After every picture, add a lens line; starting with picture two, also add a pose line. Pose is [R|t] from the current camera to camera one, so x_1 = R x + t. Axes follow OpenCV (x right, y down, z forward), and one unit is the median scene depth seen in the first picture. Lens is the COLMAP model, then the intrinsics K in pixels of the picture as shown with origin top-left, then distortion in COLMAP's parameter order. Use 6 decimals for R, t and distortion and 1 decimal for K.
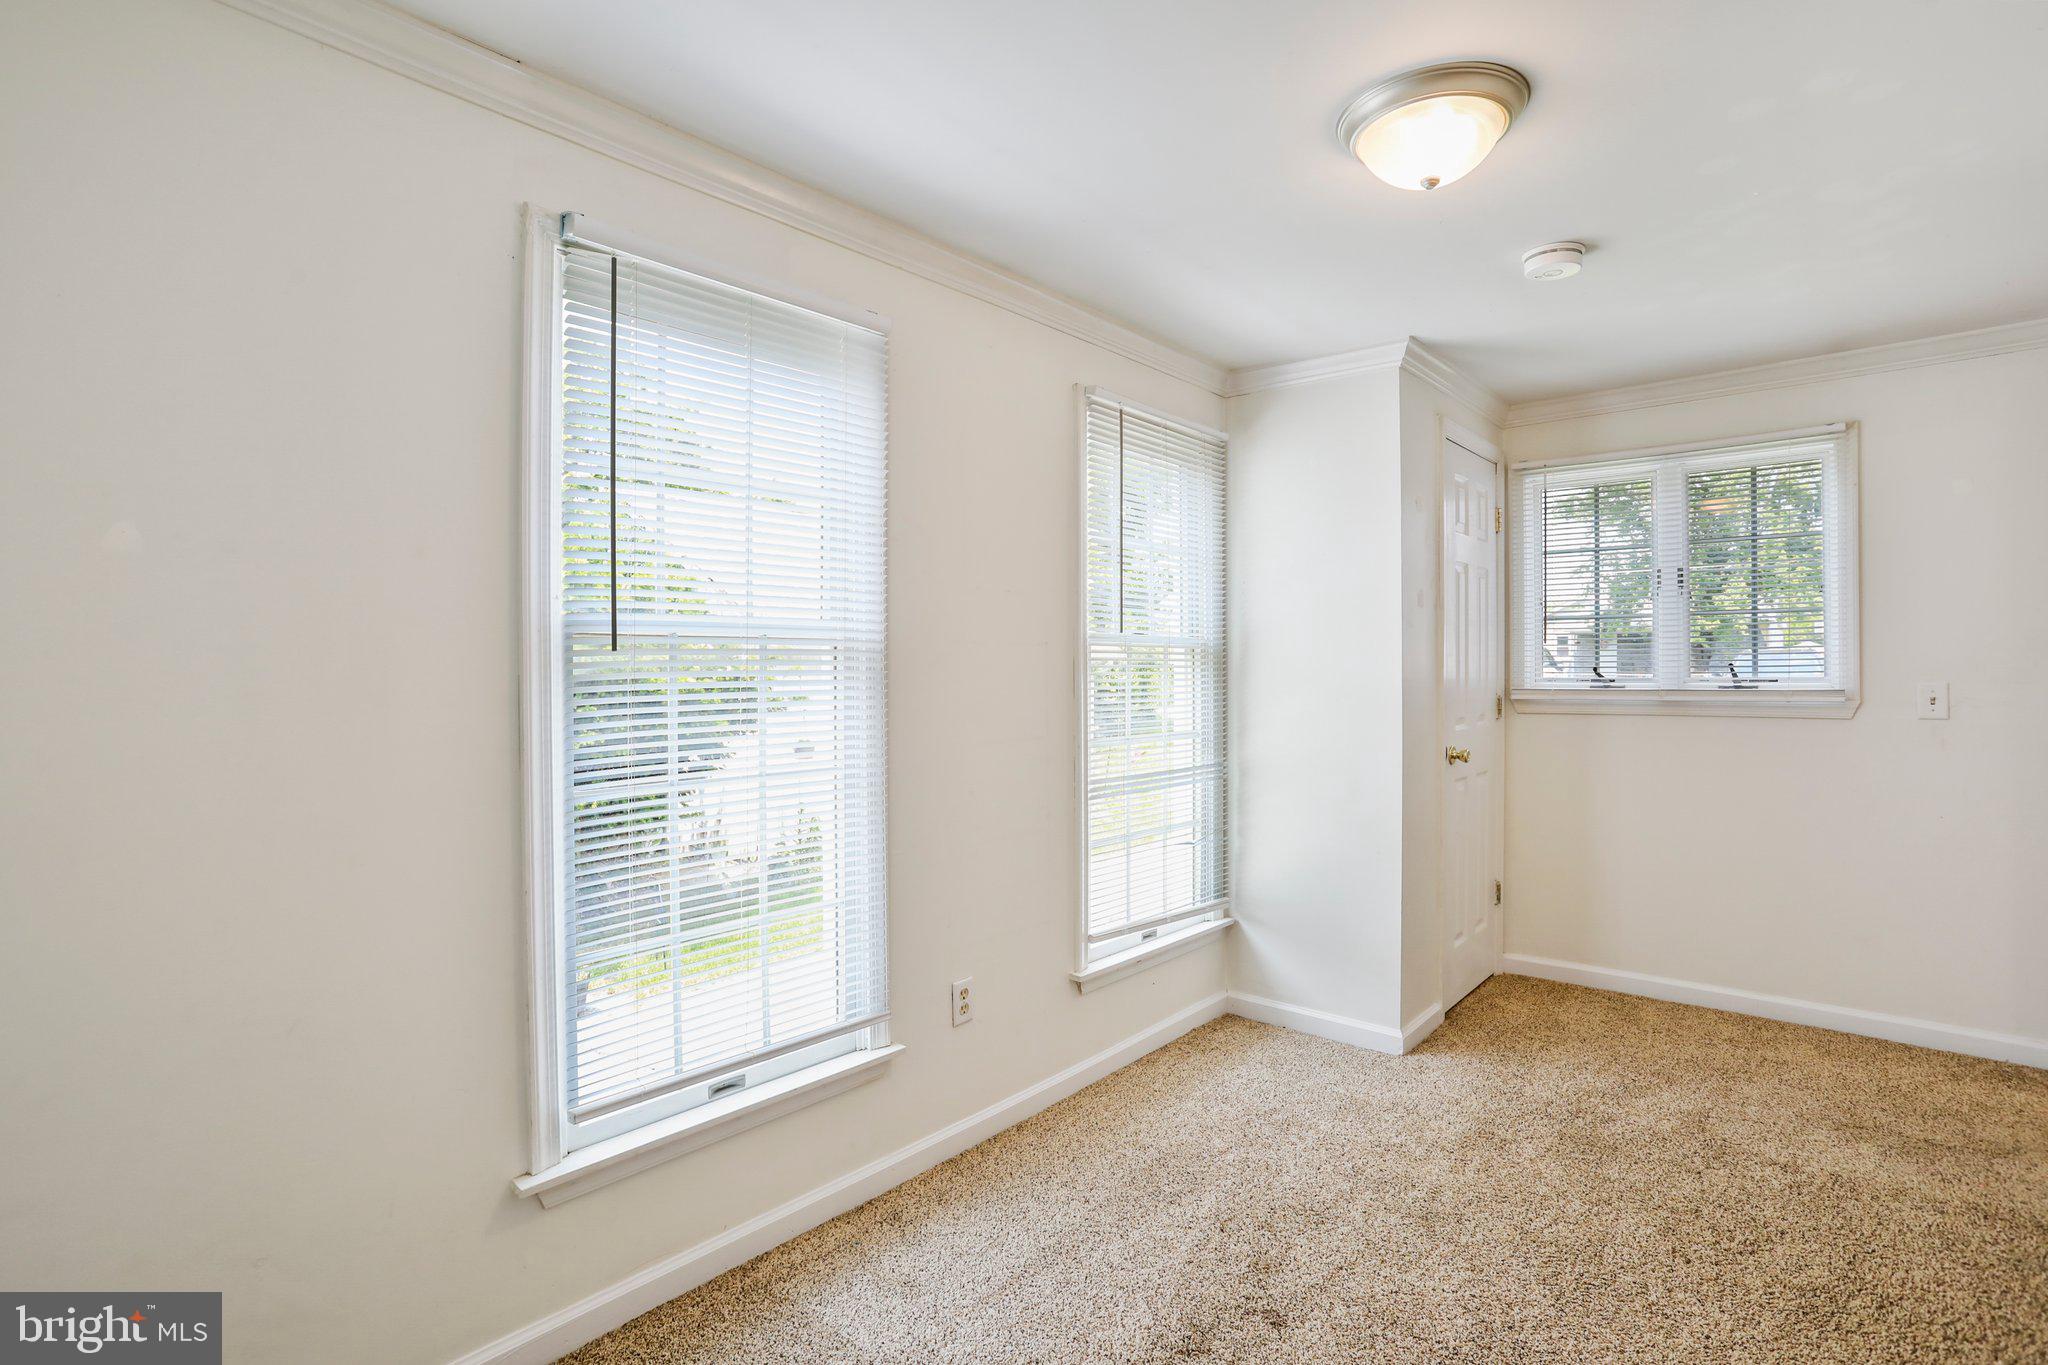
lens RADIAL K [[995.0, 0, 1023.7], [0, 995.0, 652.8], [0, 0, 1]] dist [-0.050648, 0.031126]
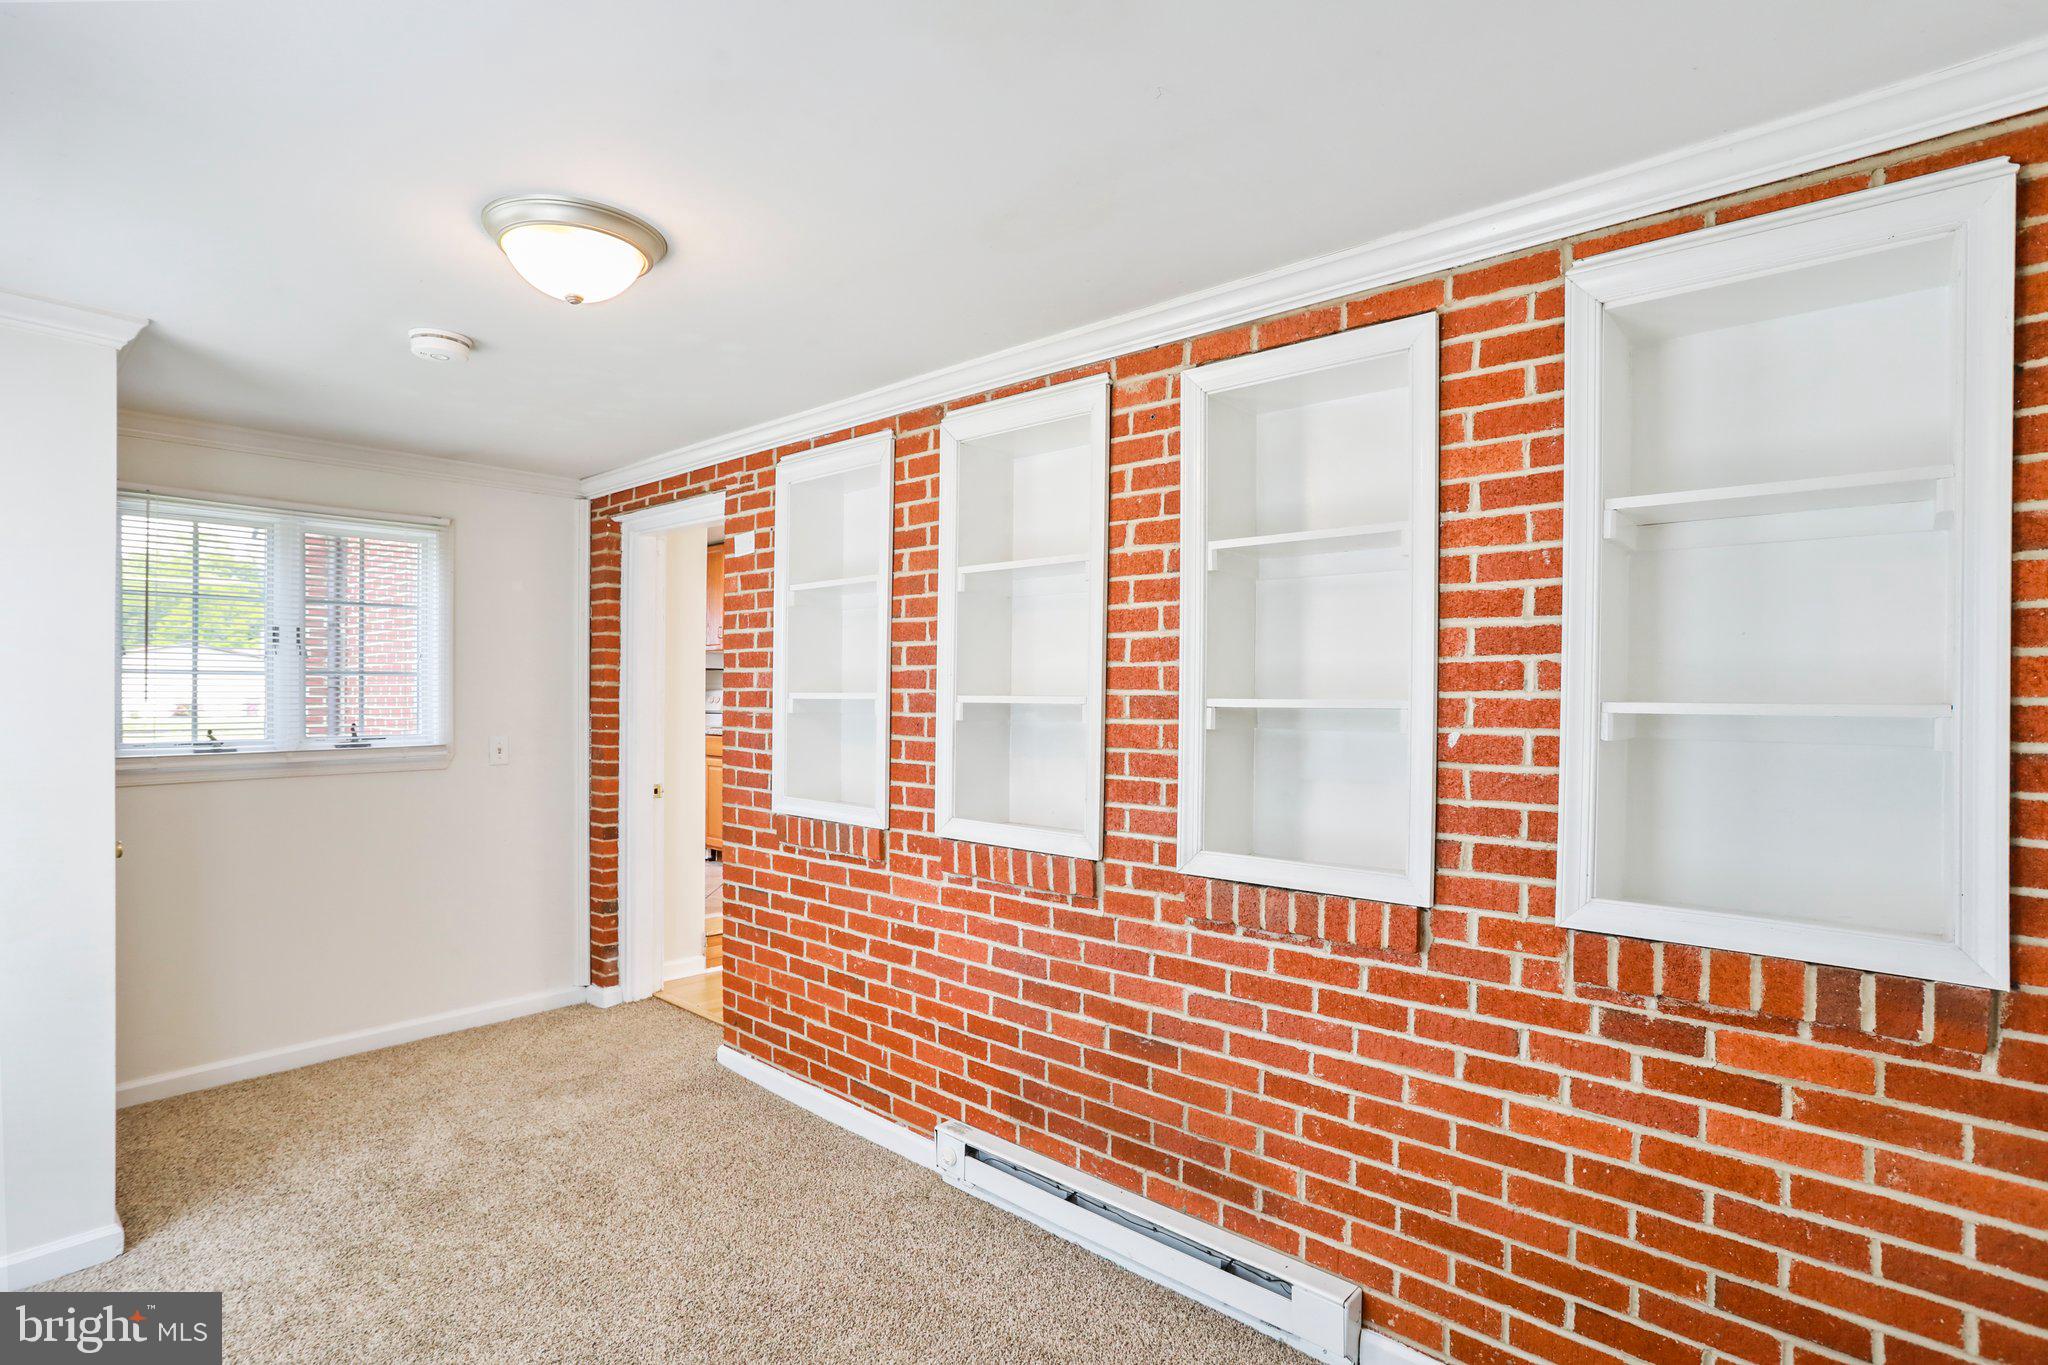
lens RADIAL K [[995.0, 0, 1023.7], [0, 995.0, 652.8], [0, 0, 1]] dist [-0.050648, 0.031126]
pose [[0.040125, 0.045237, 0.998170, -0.360419], [-0.011393, 0.998930, -0.044813, -0.030422], [-0.999130, -0.009574, 0.040597, 0.271514]]
